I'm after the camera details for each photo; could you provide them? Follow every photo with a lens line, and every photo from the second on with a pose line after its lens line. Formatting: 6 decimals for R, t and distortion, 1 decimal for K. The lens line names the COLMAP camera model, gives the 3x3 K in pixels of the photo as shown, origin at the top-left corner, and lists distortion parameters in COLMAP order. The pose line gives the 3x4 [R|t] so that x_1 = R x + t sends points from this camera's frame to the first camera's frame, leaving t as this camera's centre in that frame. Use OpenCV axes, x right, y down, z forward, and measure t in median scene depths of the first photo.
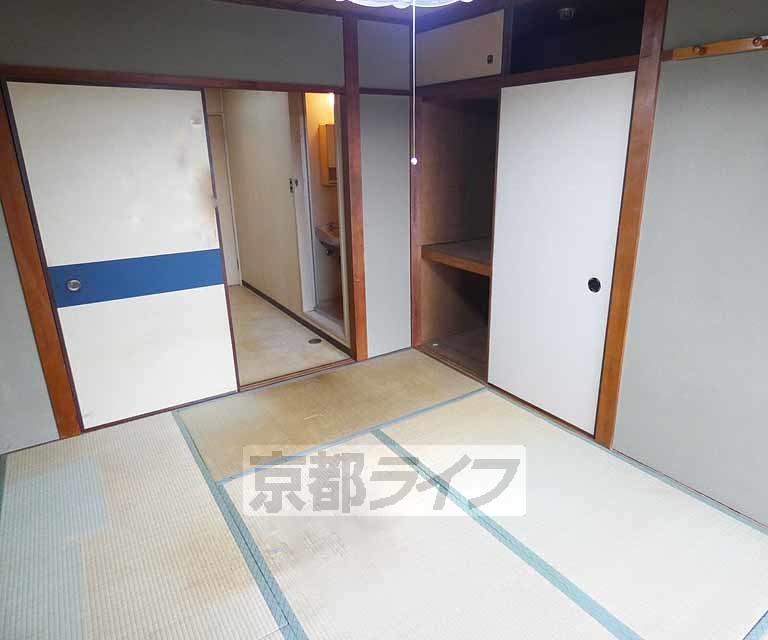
lens RADIAL K [[504.2, 0, 384.0], [0, 504.2, 320.0], [0, 0, 1]] dist [0.002461, 0.000236]
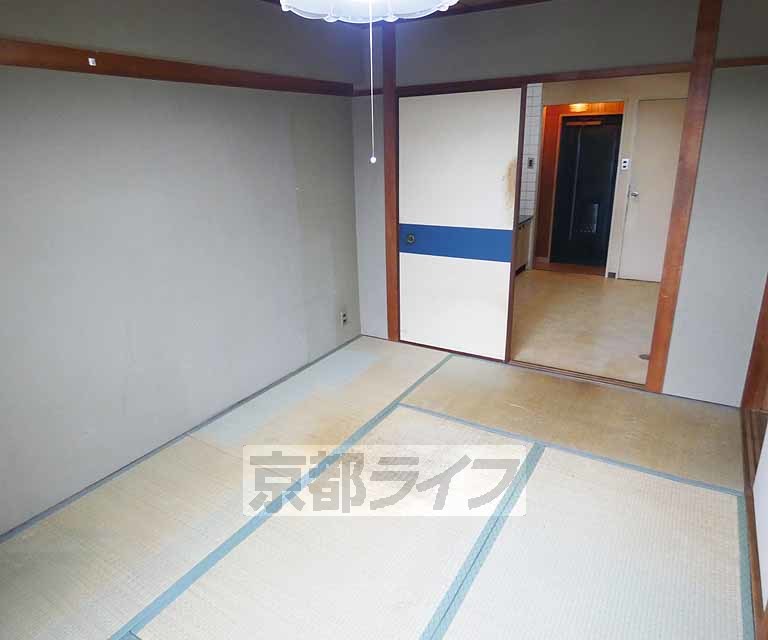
lens RADIAL K [[496.9, 0, 384.0], [0, 496.9, 320.0], [0, 0, 1]] dist [-0.036187, -0.000863]
pose [[0.422175, 0.300180, -0.855371, 0.568618], [-0.262205, 0.943685, 0.201760, -0.106649], [0.867765, 0.139104, 0.477109, 0.281065]]
